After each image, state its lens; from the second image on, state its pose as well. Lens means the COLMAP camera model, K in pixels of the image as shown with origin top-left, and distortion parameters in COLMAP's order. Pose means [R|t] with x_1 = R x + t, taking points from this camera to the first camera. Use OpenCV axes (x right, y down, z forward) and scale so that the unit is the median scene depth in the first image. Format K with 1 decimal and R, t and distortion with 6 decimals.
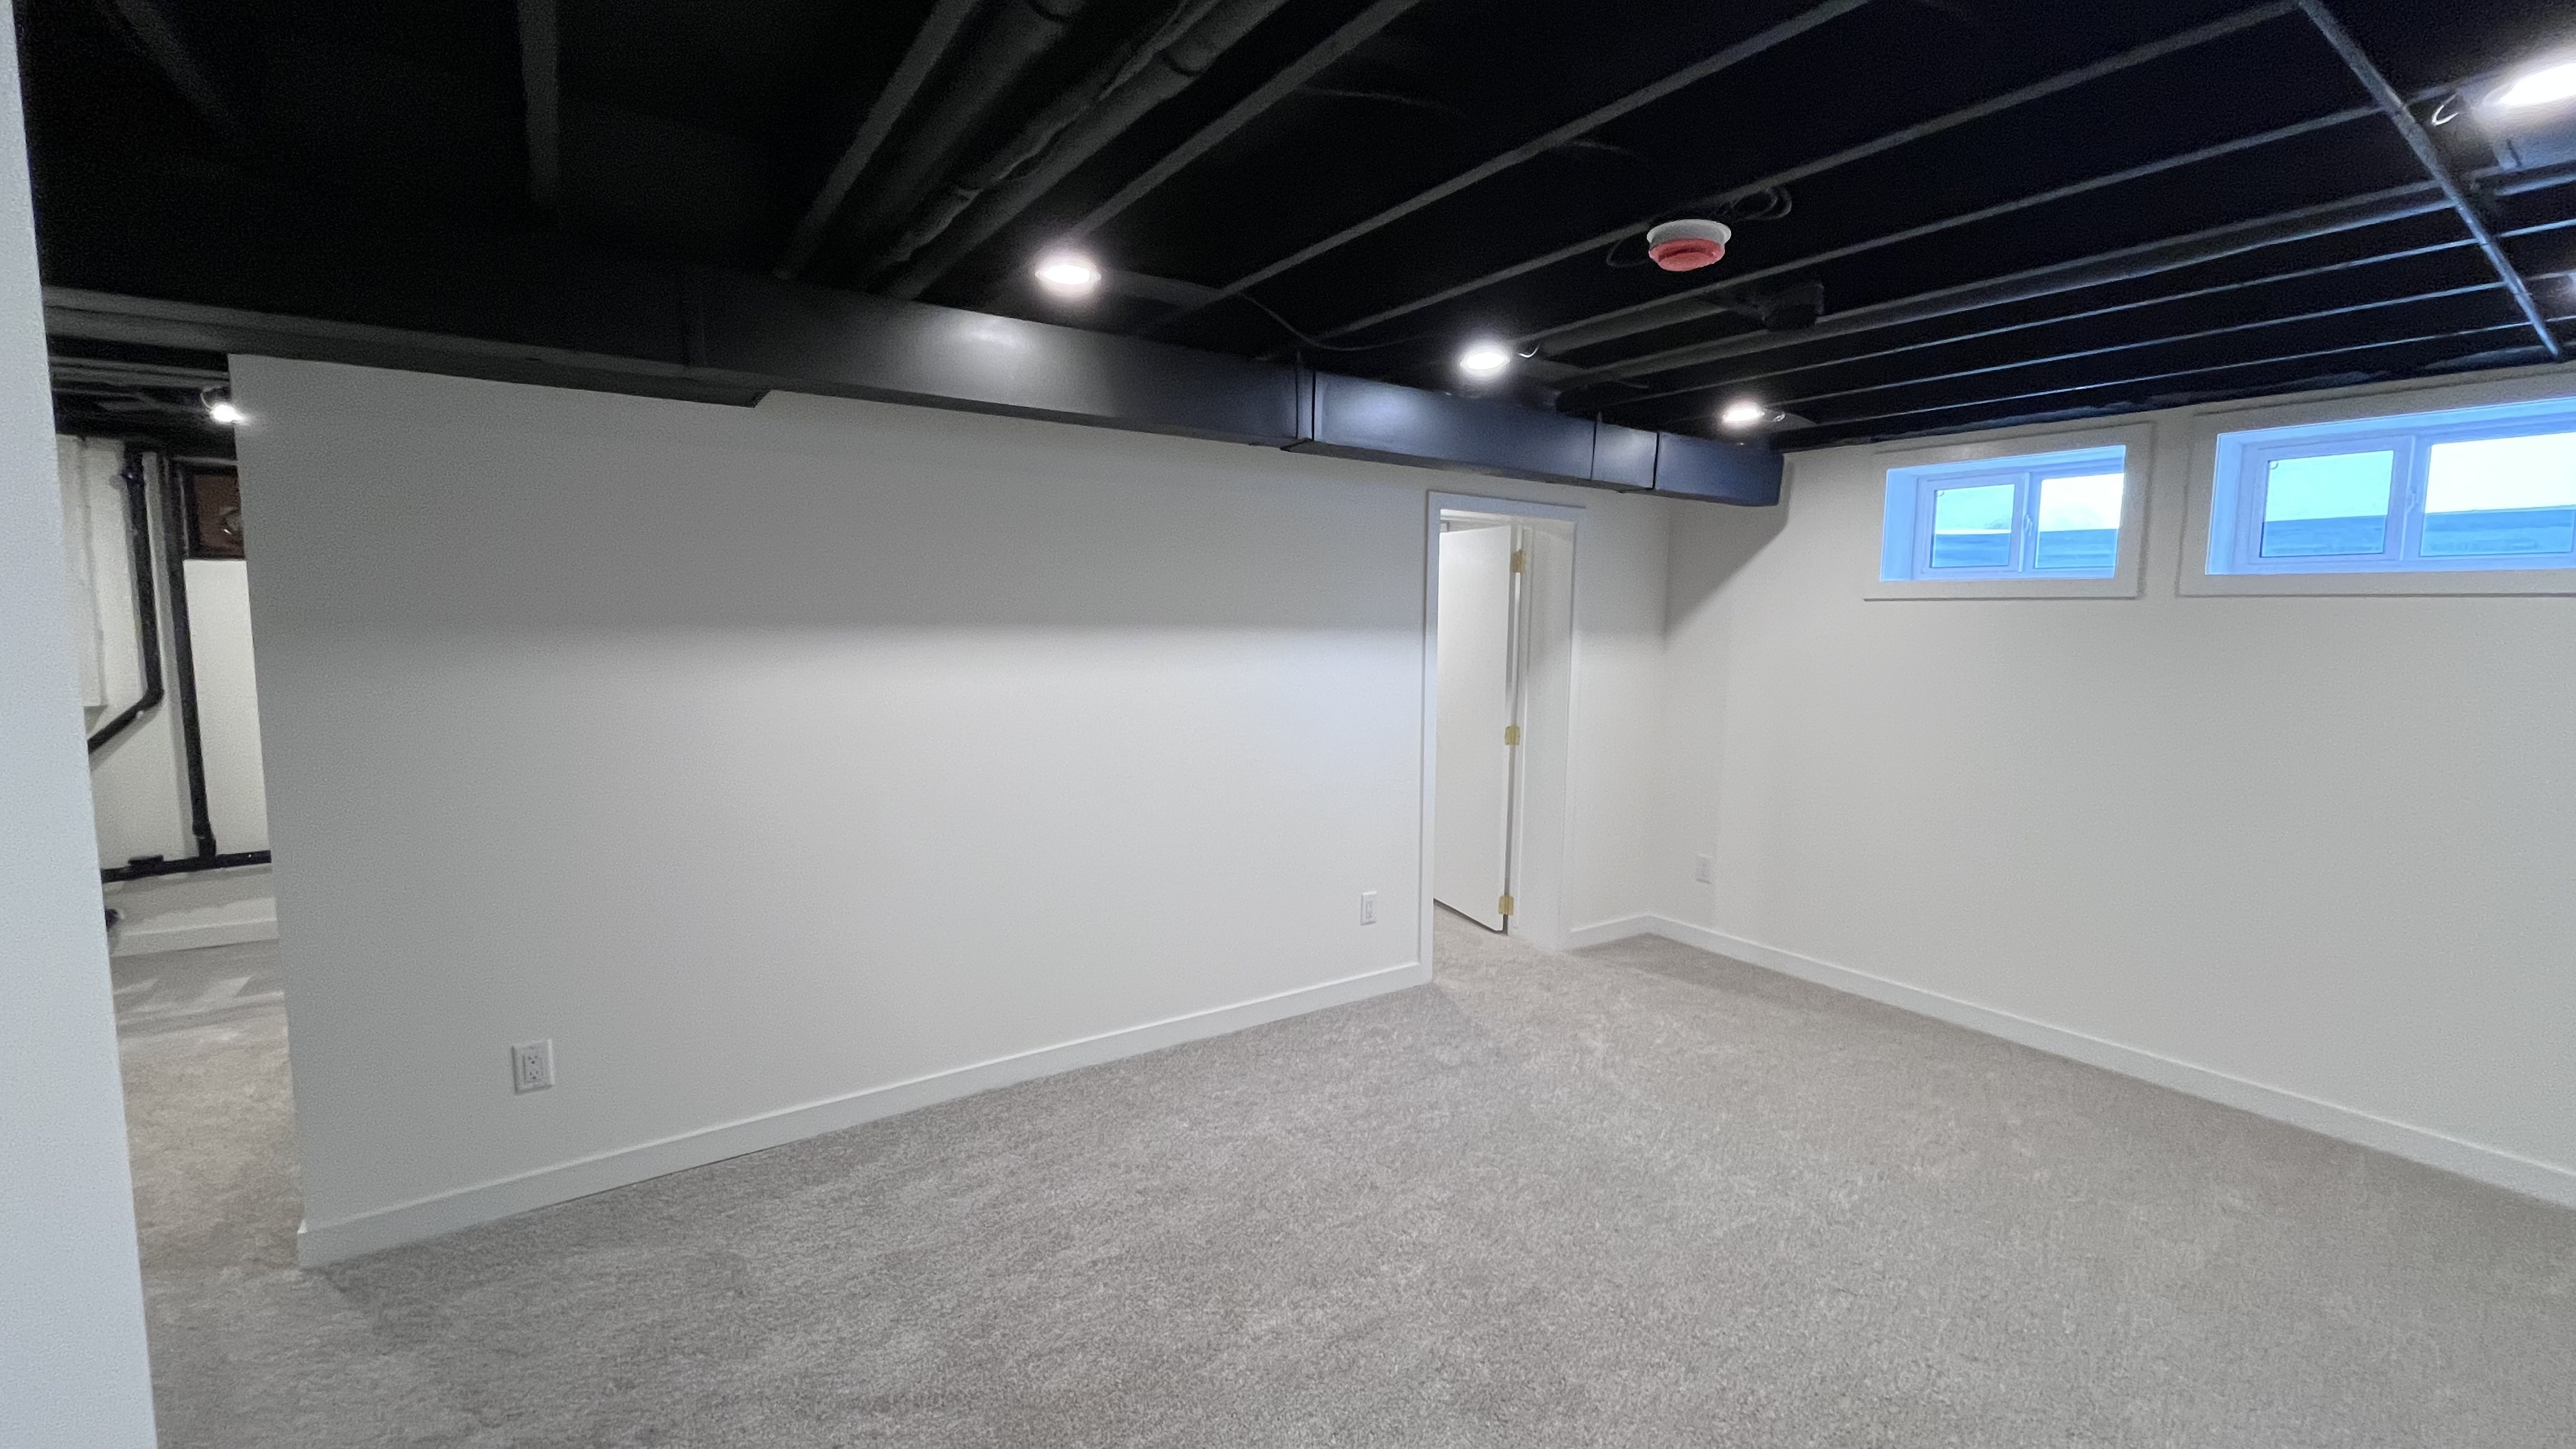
lens RADIAL K [[1042.8, 0, 1286.9], [0, 1042.8, 701.6], [0, 0, 1]] dist [-0.001881, -0.000510]
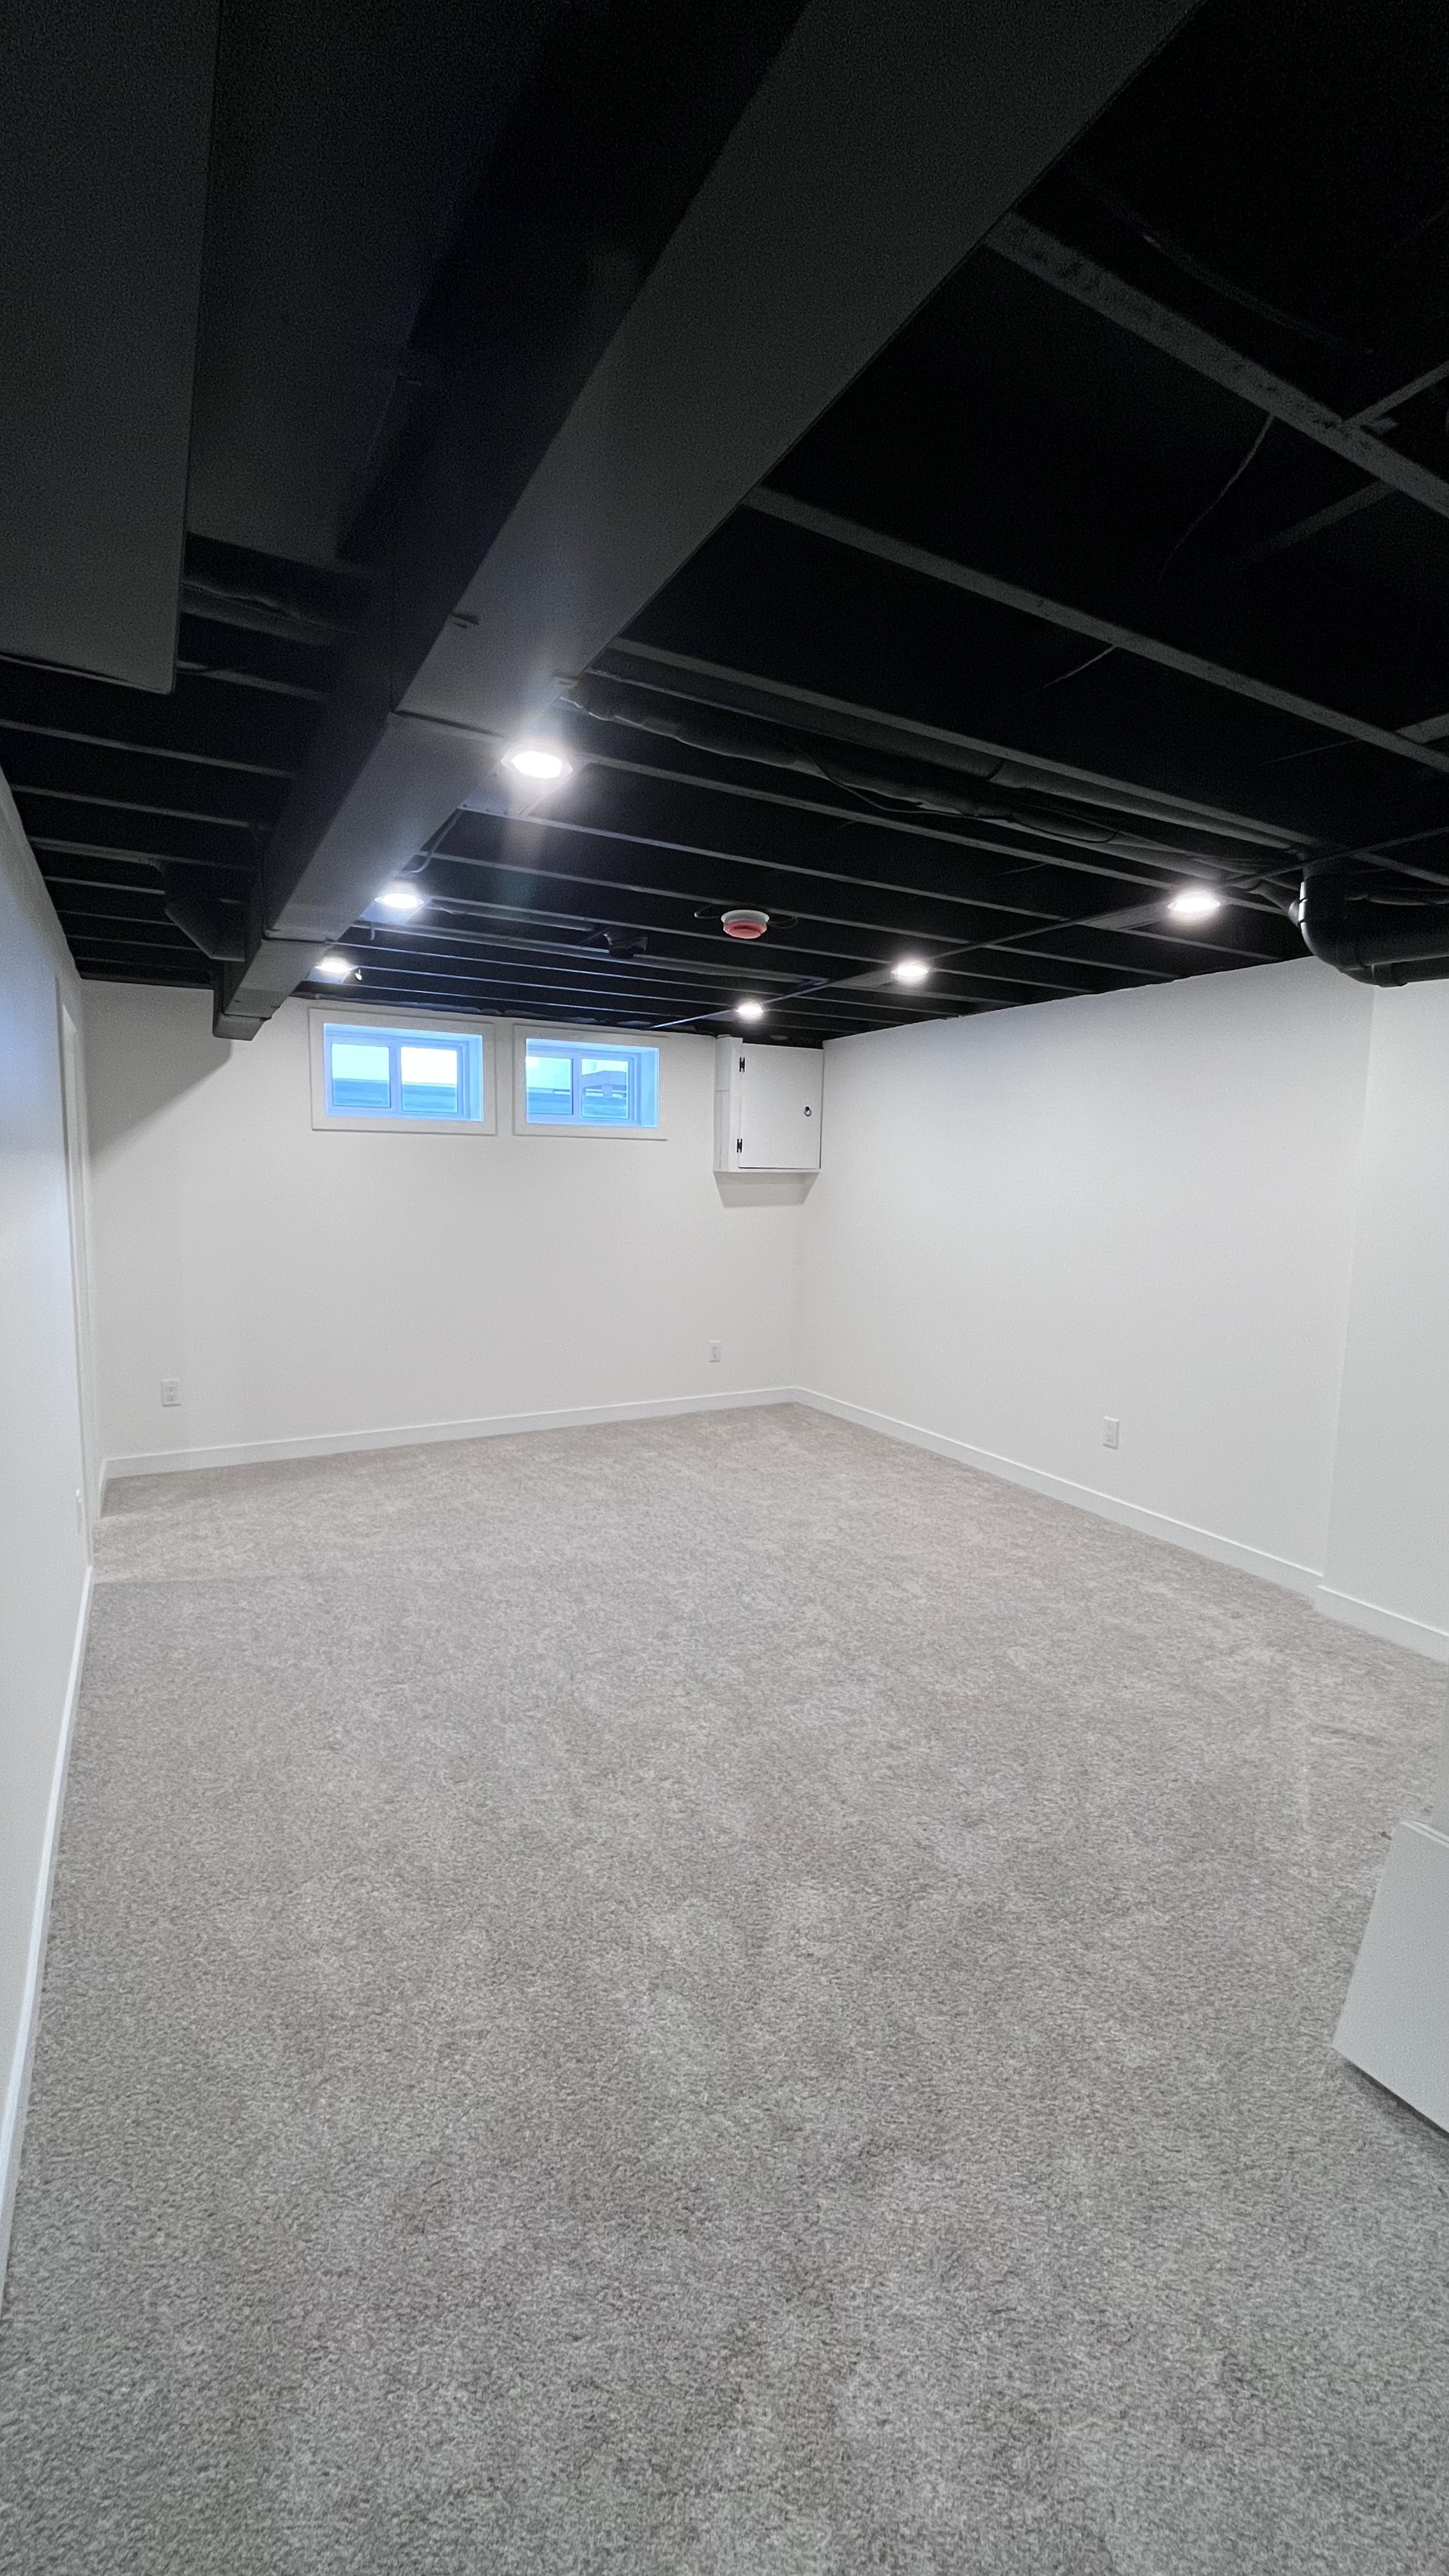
lens RADIAL K [[1042.8, 0, 726.4], [0, 1042.8, 1285.7], [0, 0, 1]] dist [-0.001881, -0.000510]
pose [[0.097033, -0.119659, 0.988062, -0.688467], [0.067873, 0.991231, 0.113377, -0.026044], [-0.992964, 0.056061, 0.104304, 0.471760]]
